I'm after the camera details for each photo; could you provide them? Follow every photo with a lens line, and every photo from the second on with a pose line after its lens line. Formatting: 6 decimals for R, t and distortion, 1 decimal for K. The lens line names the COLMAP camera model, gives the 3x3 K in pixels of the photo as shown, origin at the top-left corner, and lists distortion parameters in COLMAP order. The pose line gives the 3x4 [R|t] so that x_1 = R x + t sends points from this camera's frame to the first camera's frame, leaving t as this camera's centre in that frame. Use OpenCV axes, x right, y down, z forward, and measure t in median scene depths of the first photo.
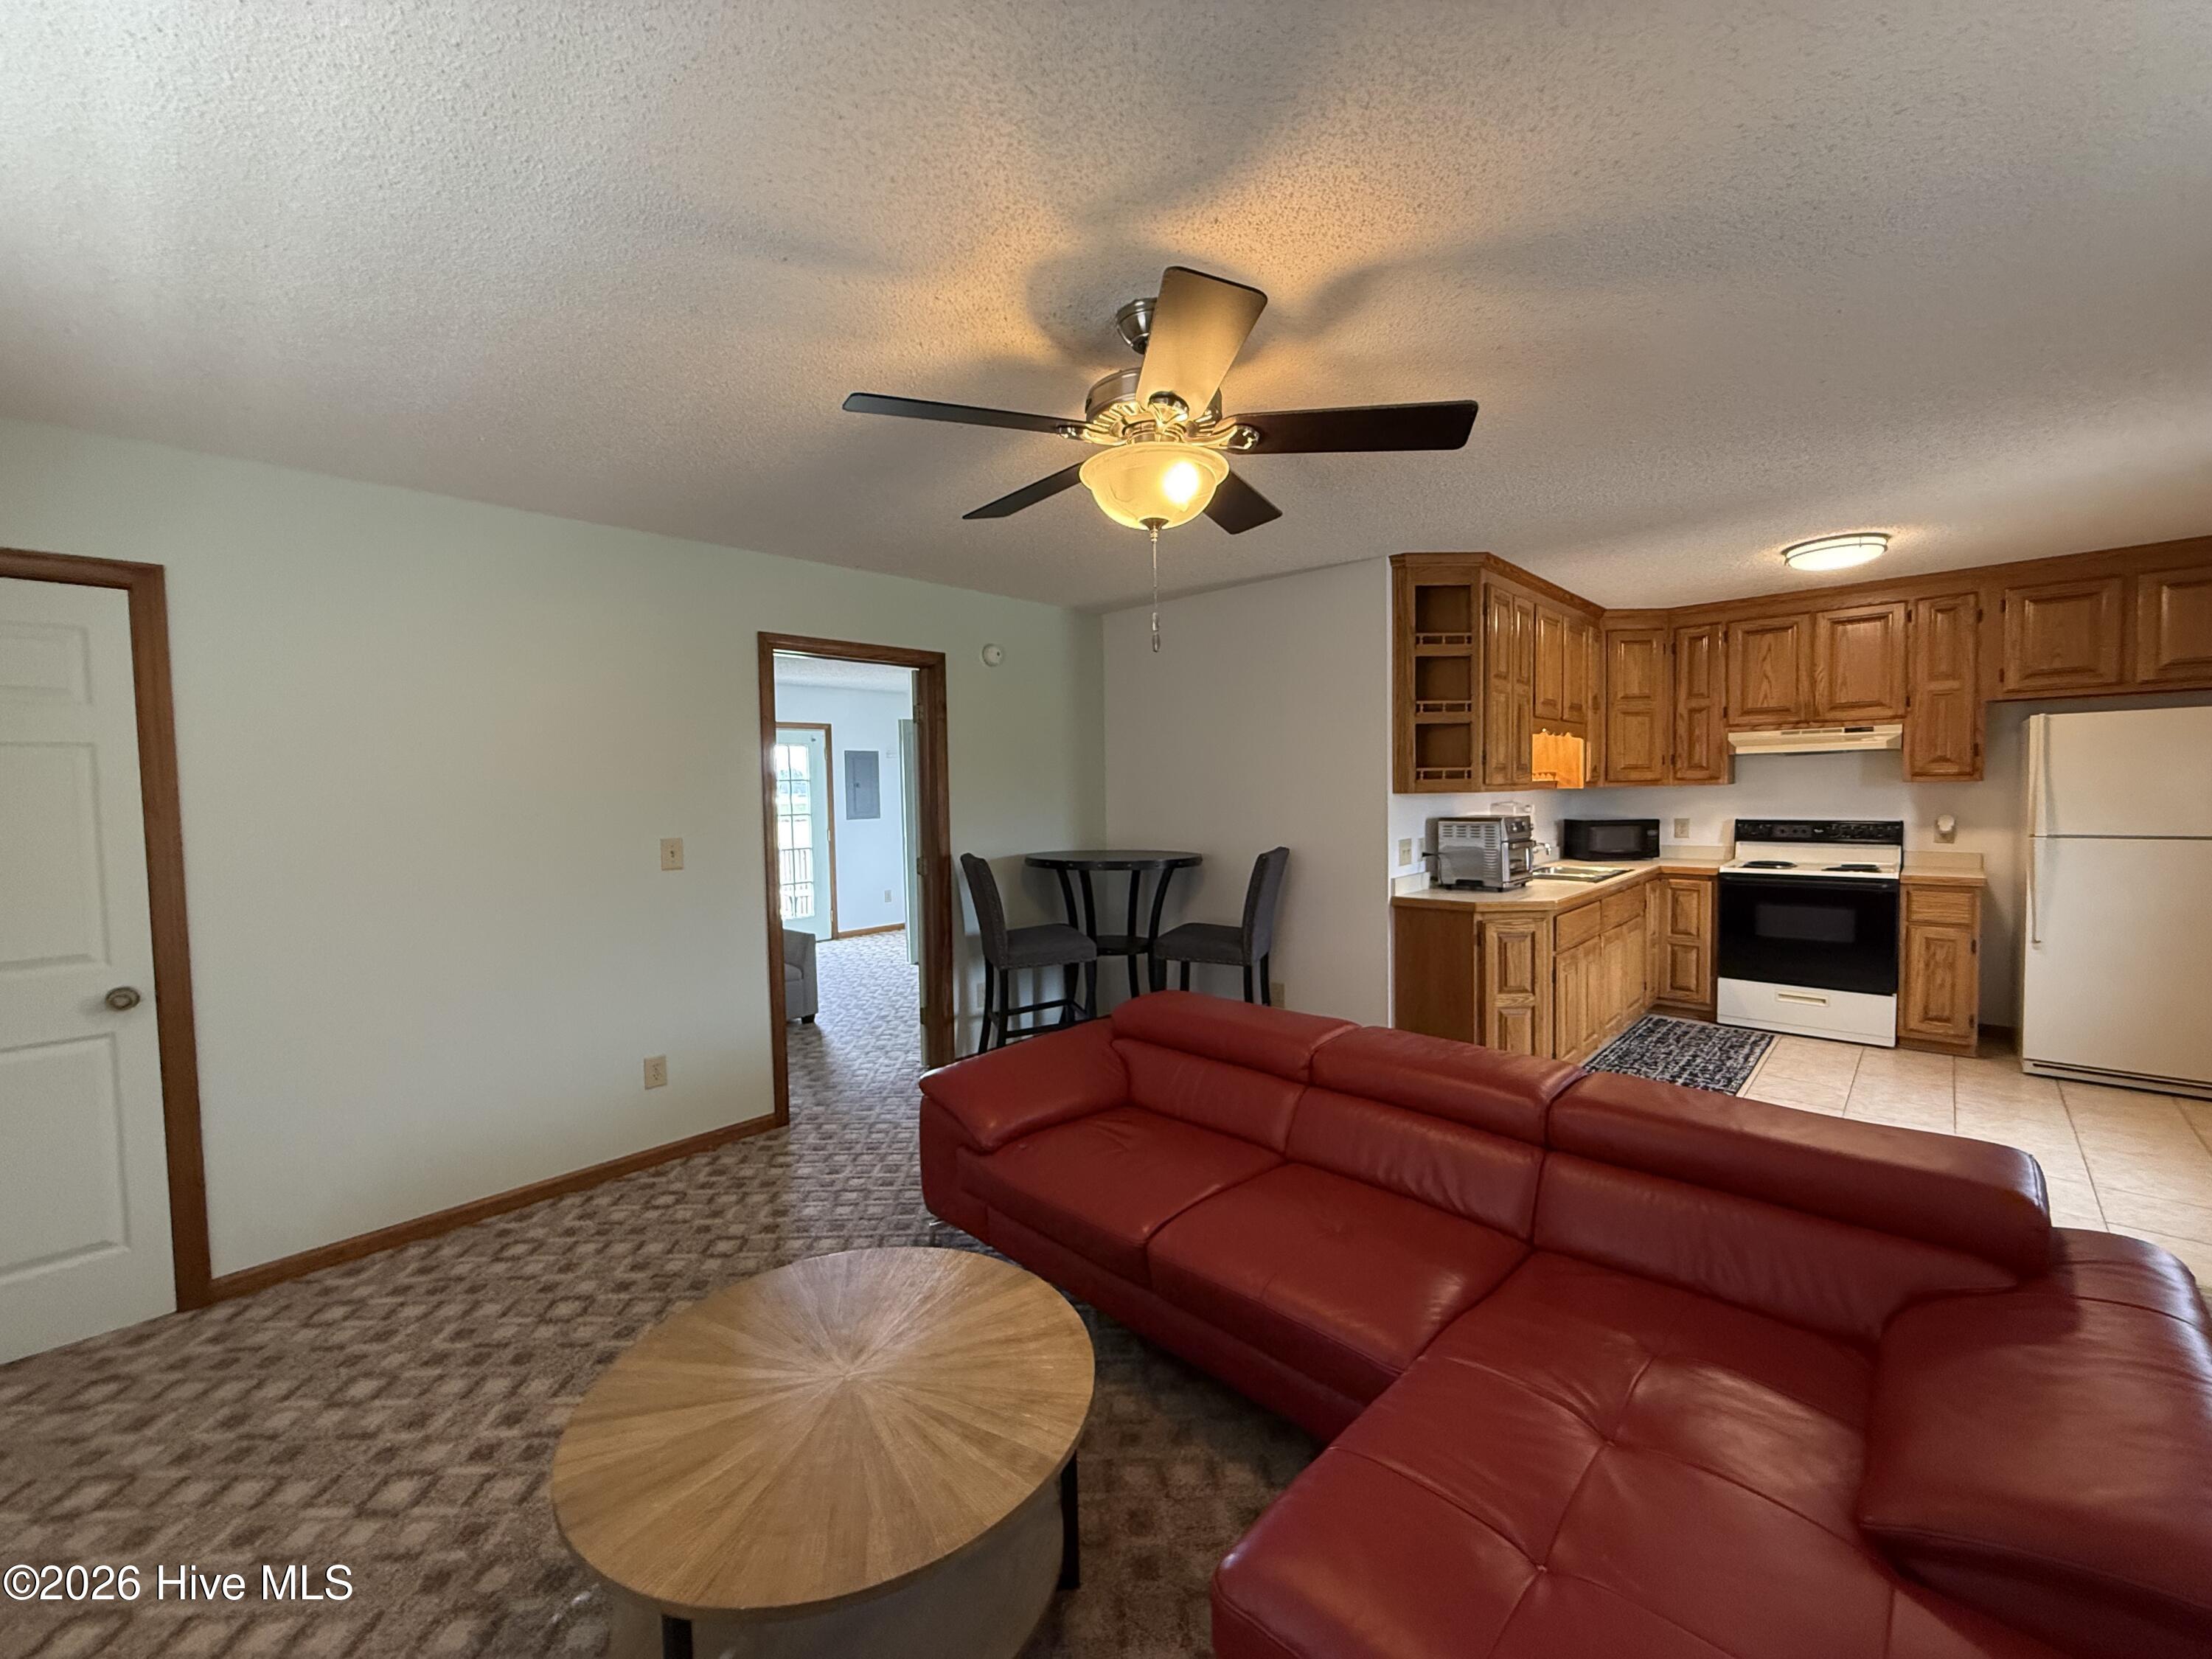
lens RADIAL K [[884.8, 0, 1092.2], [0, 884.8, 828.5], [0, 0, 1]] dist [-0.001223, -0.000909]
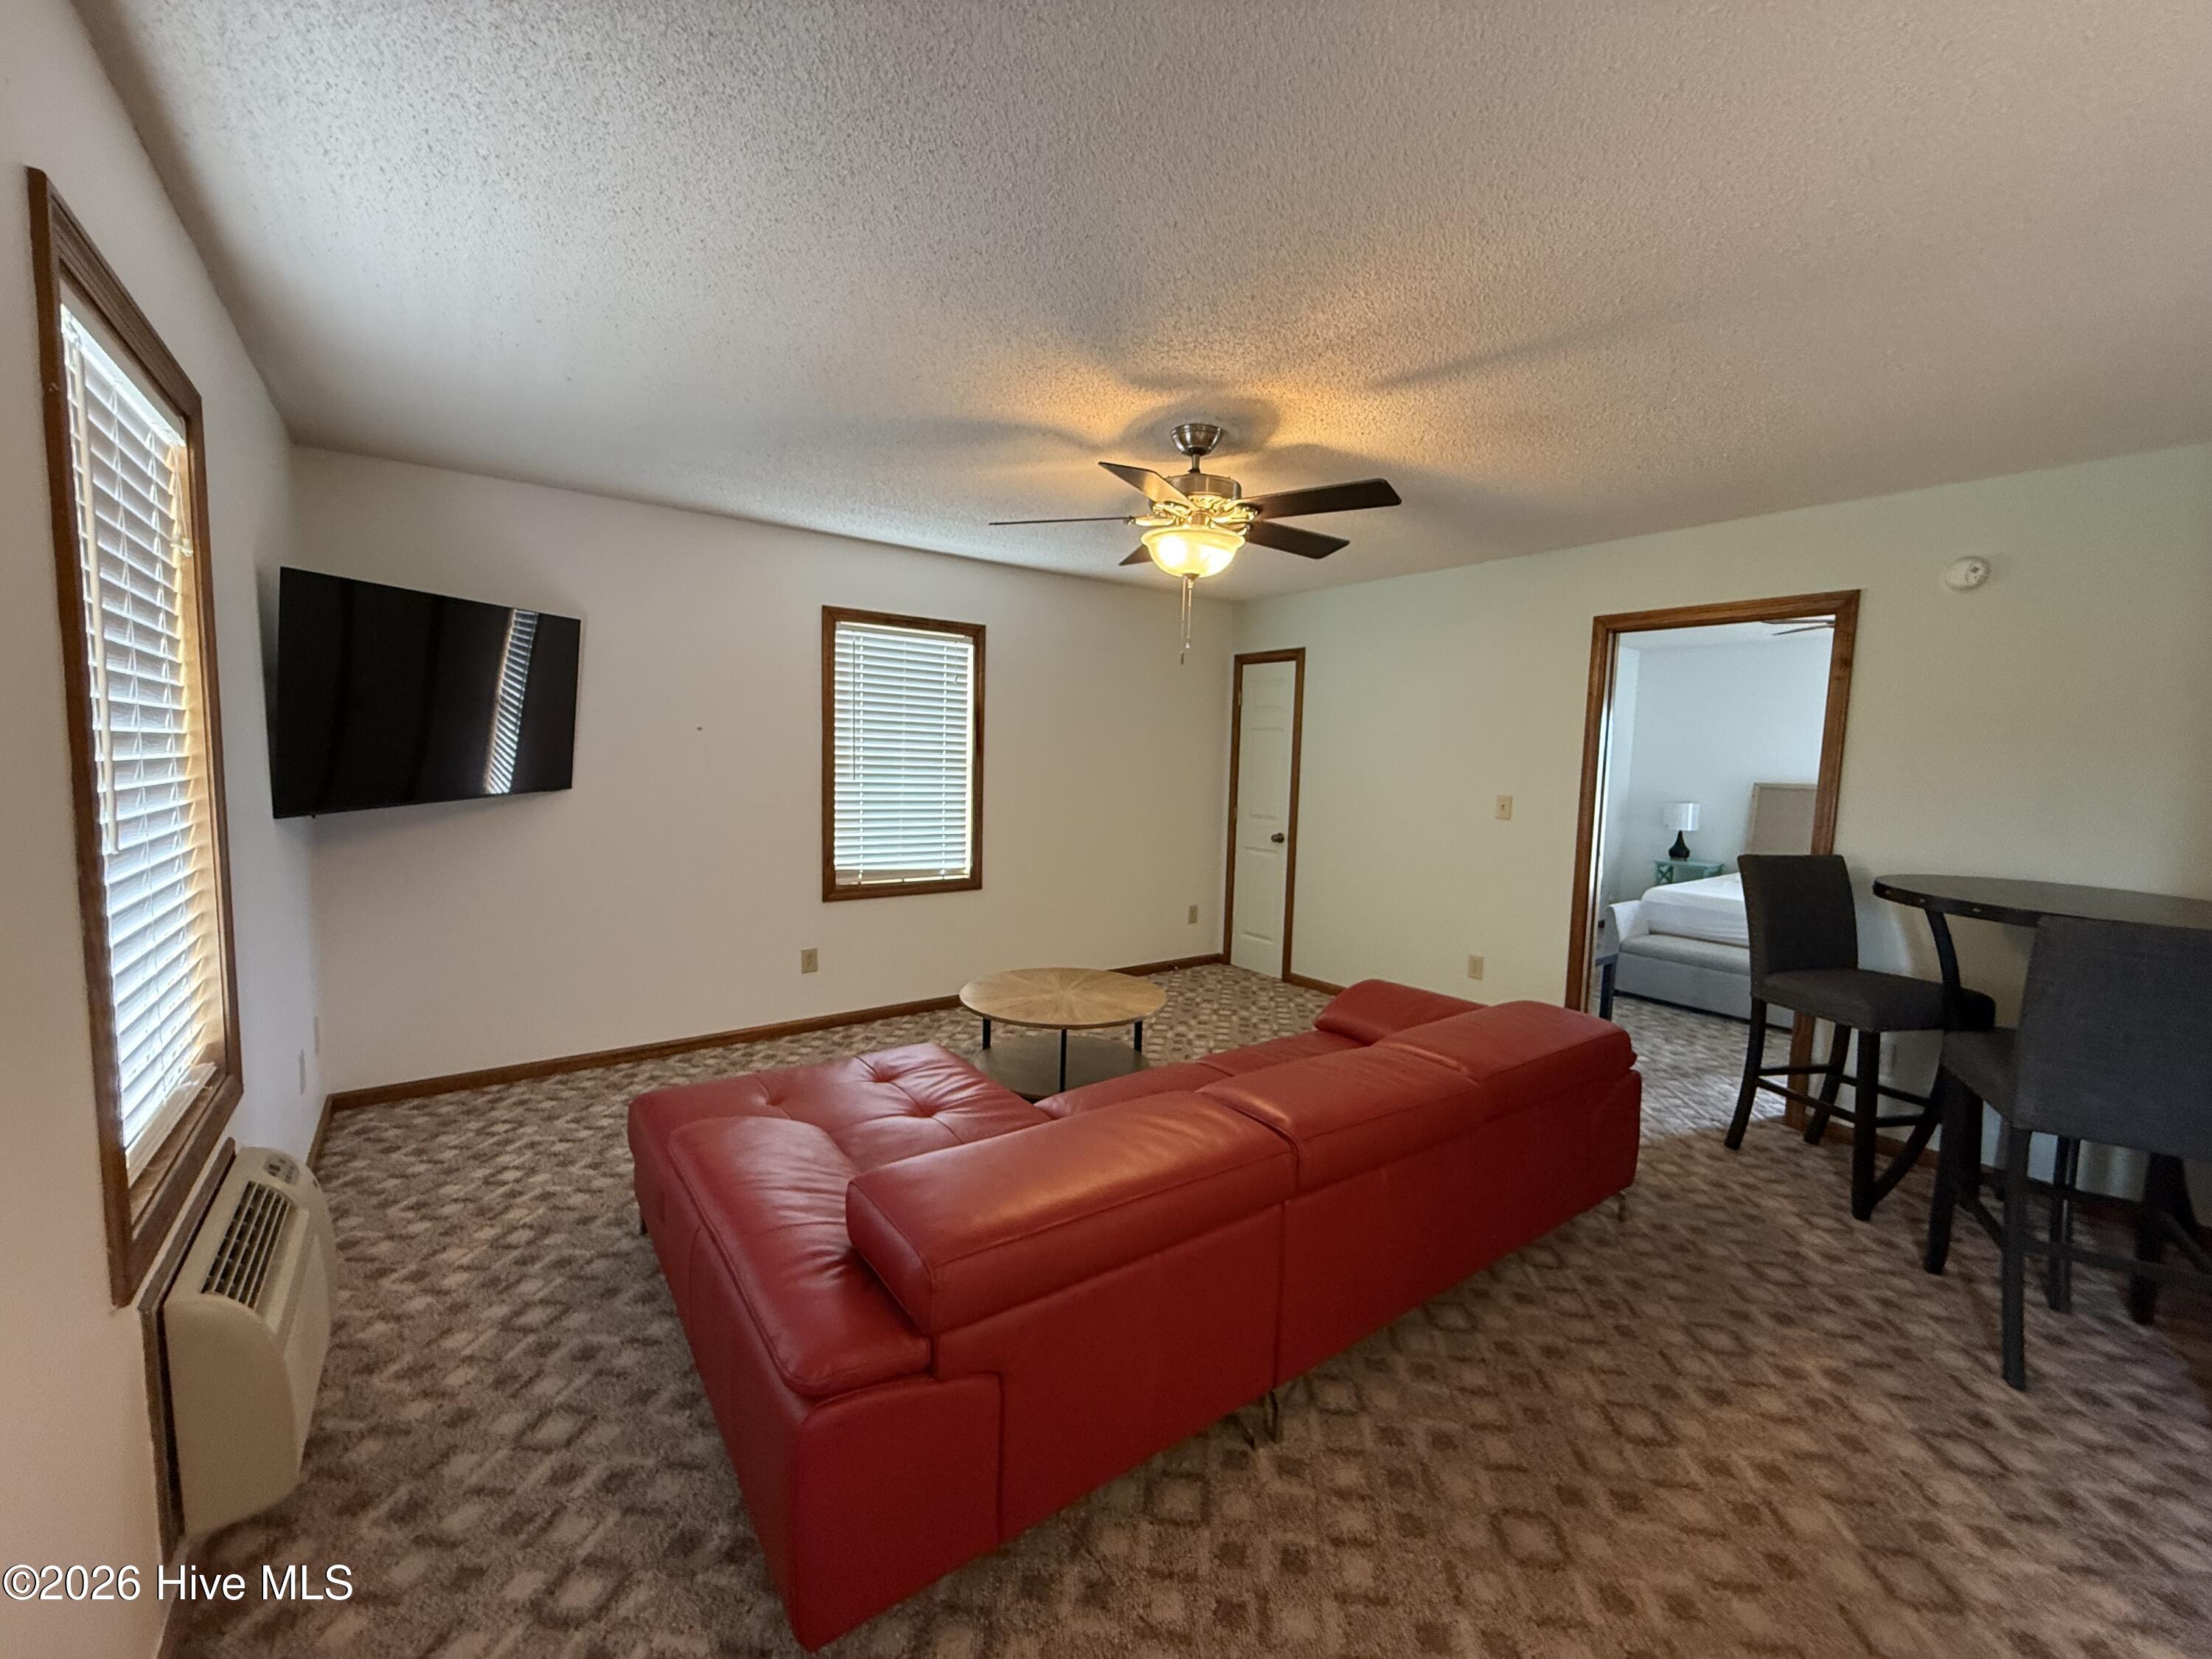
lens RADIAL K [[884.8, 0, 1109.8], [0, 884.8, 823.5], [0, 0, 1]] dist [-0.001223, -0.000909]
pose [[-0.159617, 0.099611, -0.982141, 0.668721], [-0.070748, 0.991184, 0.112026, -0.039299], [0.984641, 0.087366, -0.151163, 0.477540]]
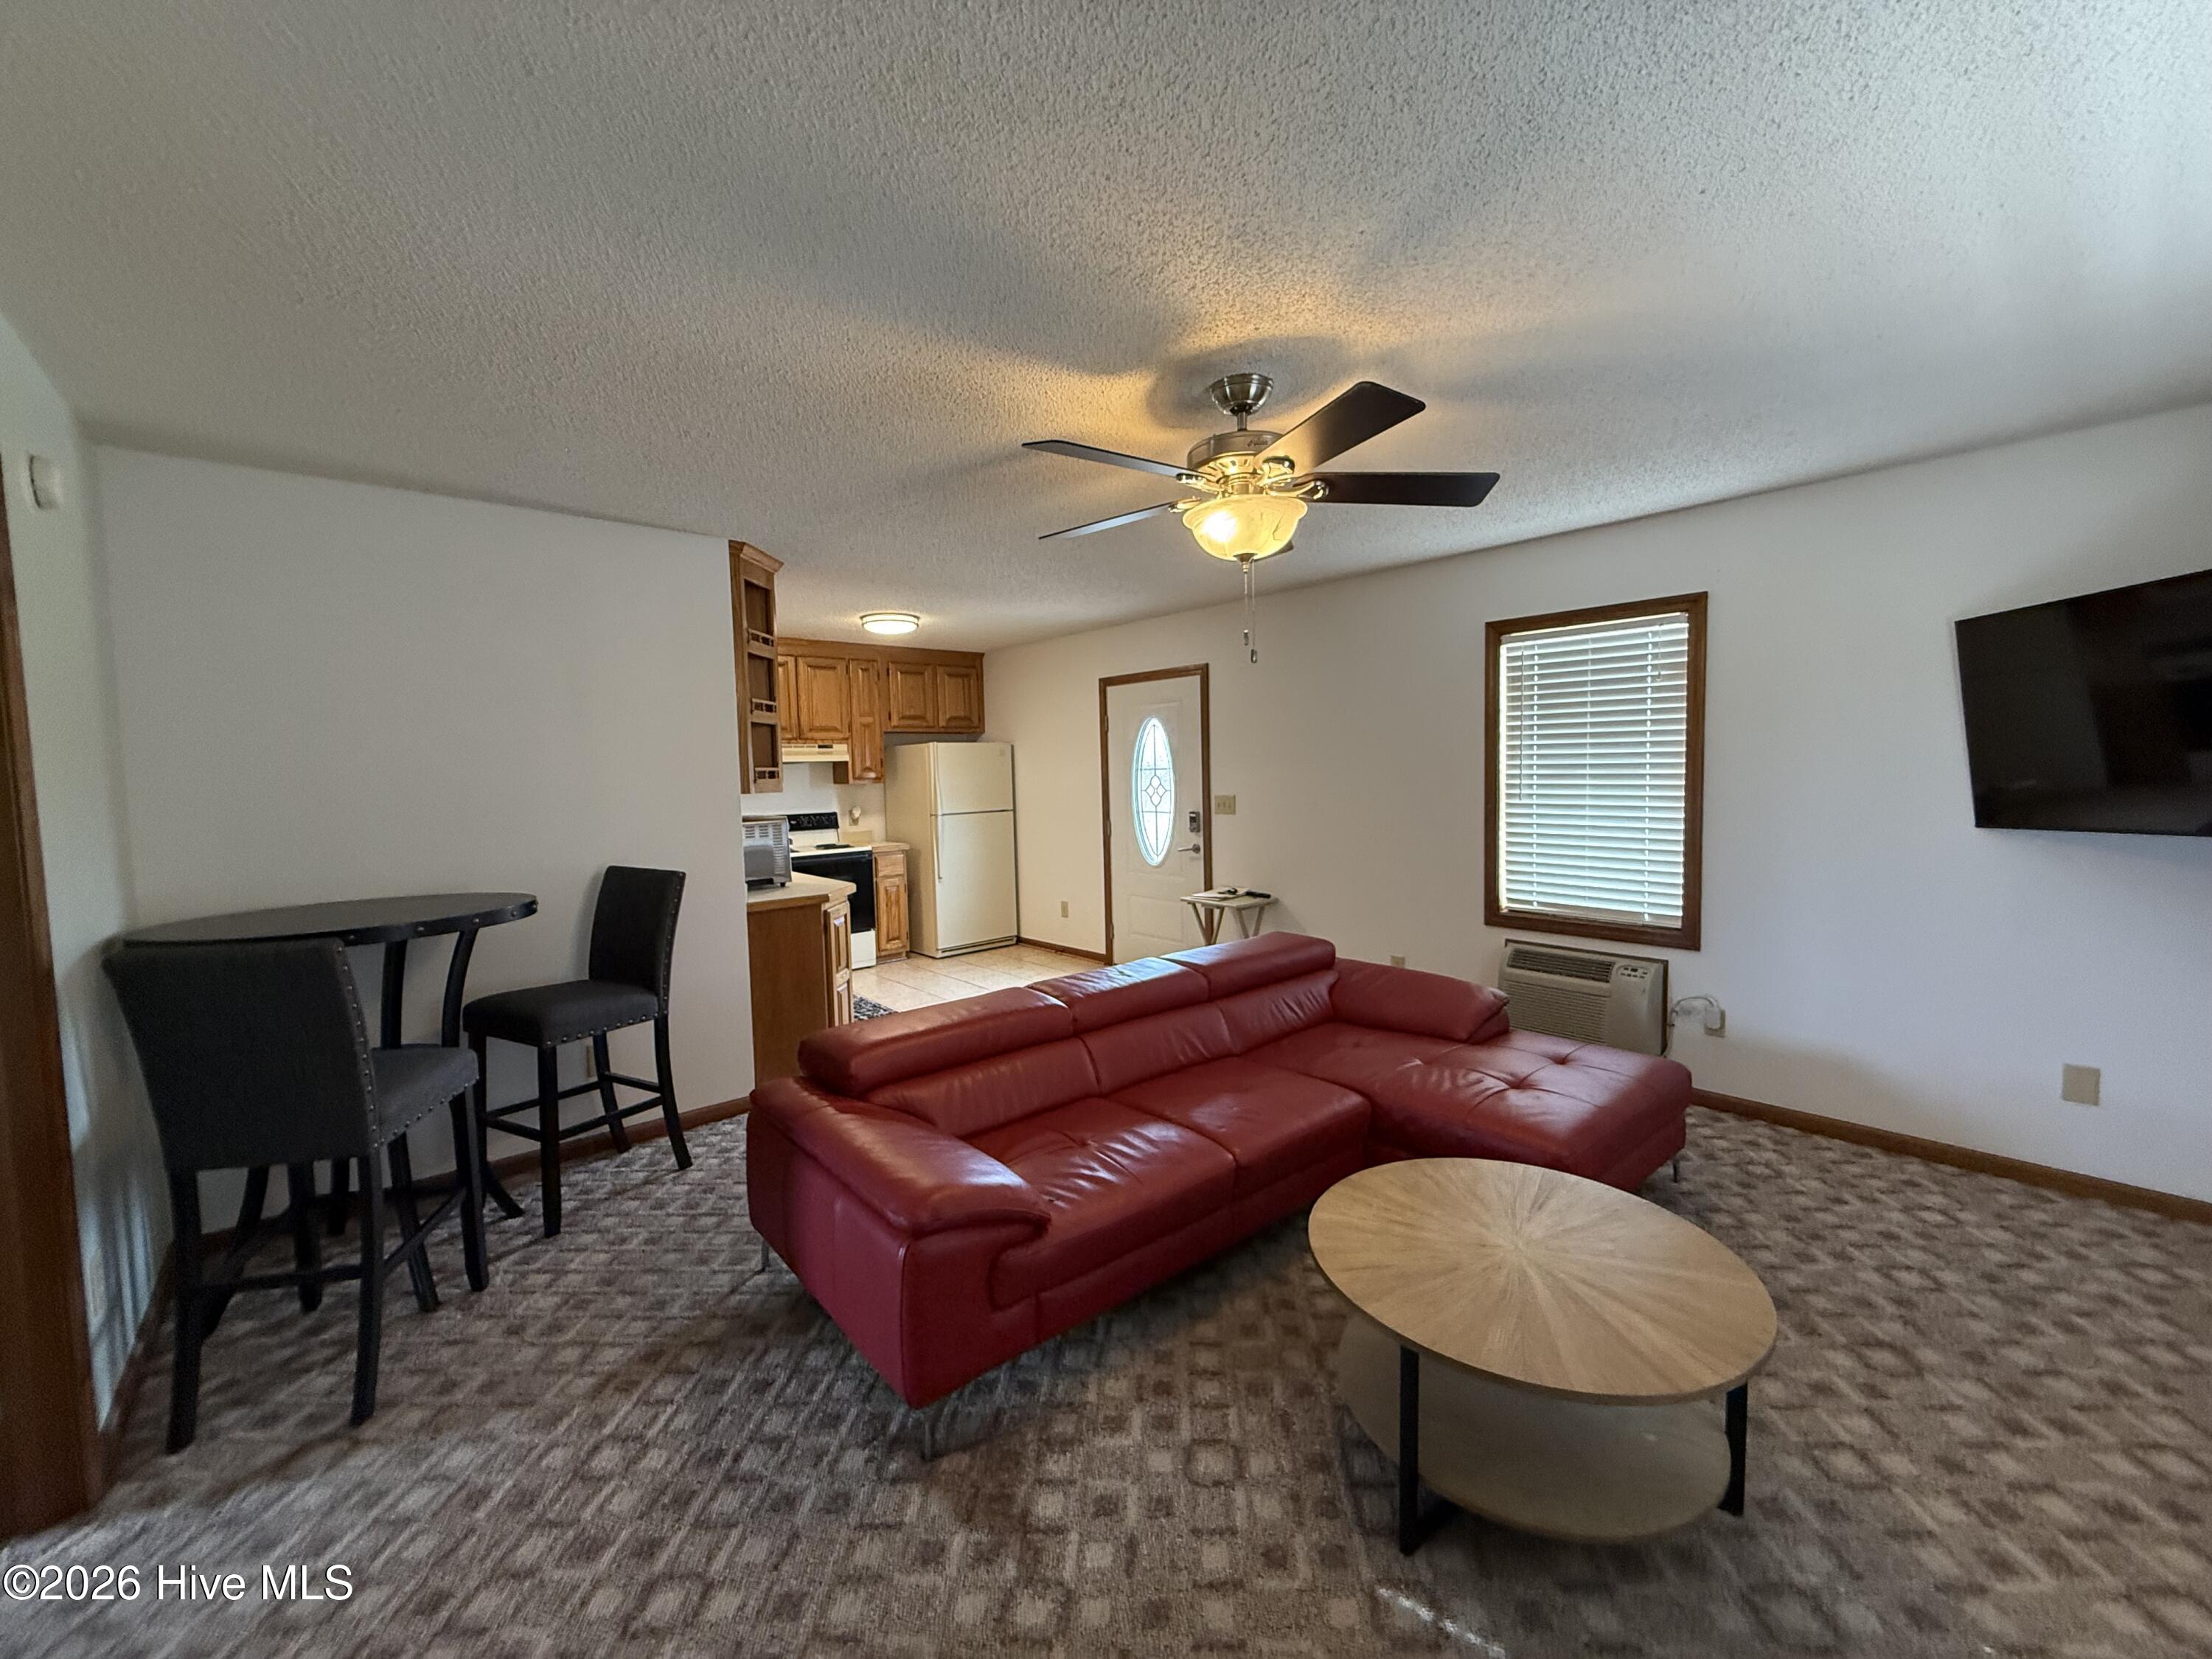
lens RADIAL K [[884.8, 0, 1106.7], [0, 884.8, 822.7], [0, 0, 1]] dist [-0.001223, -0.000909]
pose [[0.079077, -0.042213, 0.995974, -0.515320], [0.067933, 0.997009, 0.036863, -0.015206], [-0.994551, 0.064744, 0.081709, 0.485760]]
